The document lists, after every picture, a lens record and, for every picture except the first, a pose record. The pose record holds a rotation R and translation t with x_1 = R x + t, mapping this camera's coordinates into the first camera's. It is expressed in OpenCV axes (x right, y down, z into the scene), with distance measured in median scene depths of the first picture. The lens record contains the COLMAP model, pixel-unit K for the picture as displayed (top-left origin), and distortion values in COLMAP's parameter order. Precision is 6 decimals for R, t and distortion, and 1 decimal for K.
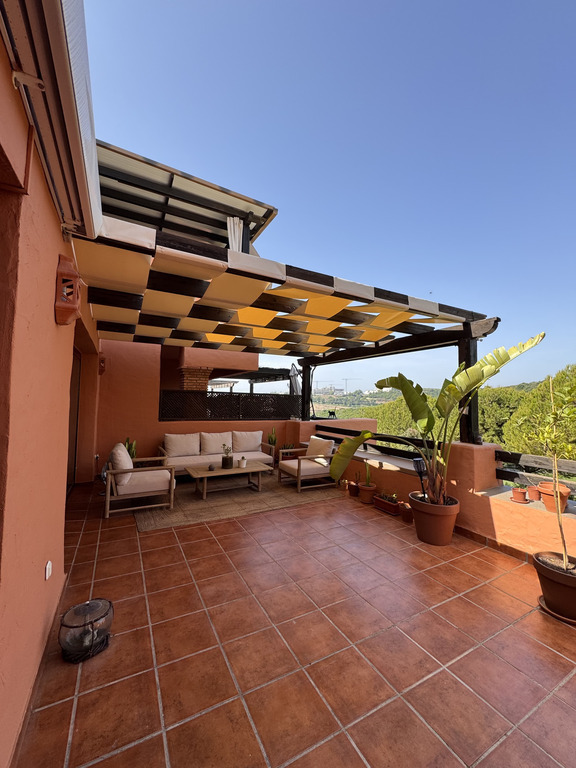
lens RADIAL K [[309.2, 0, 288.7], [0, 309.2, 382.9], [0, 0, 1]] dist [-0.002473, -0.000044]
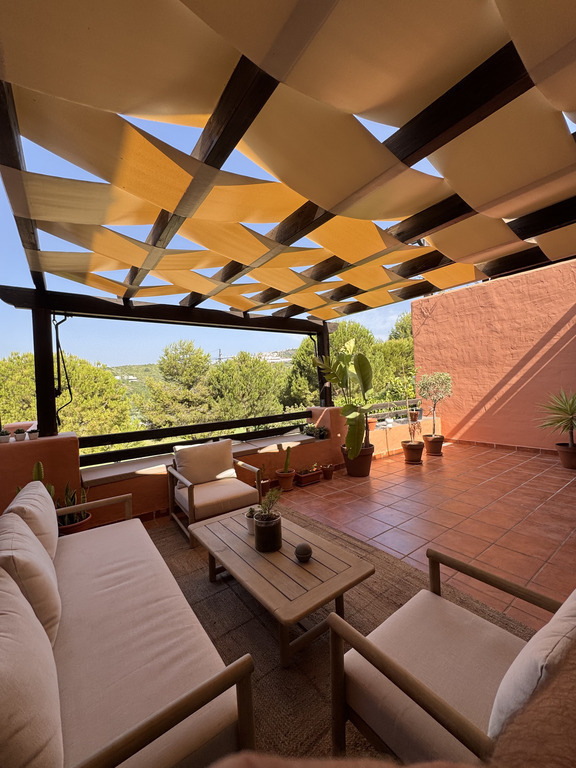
lens RADIAL K [[309.2, 0, 289.1], [0, 309.2, 386.0], [0, 0, 1]] dist [-0.002473, -0.000044]
pose [[-0.127590, -0.023424, 0.991550, -0.702259], [-0.015525, 0.999646, 0.021617, 0.062092], [-0.991705, -0.012636, -0.127909, 1.195289]]
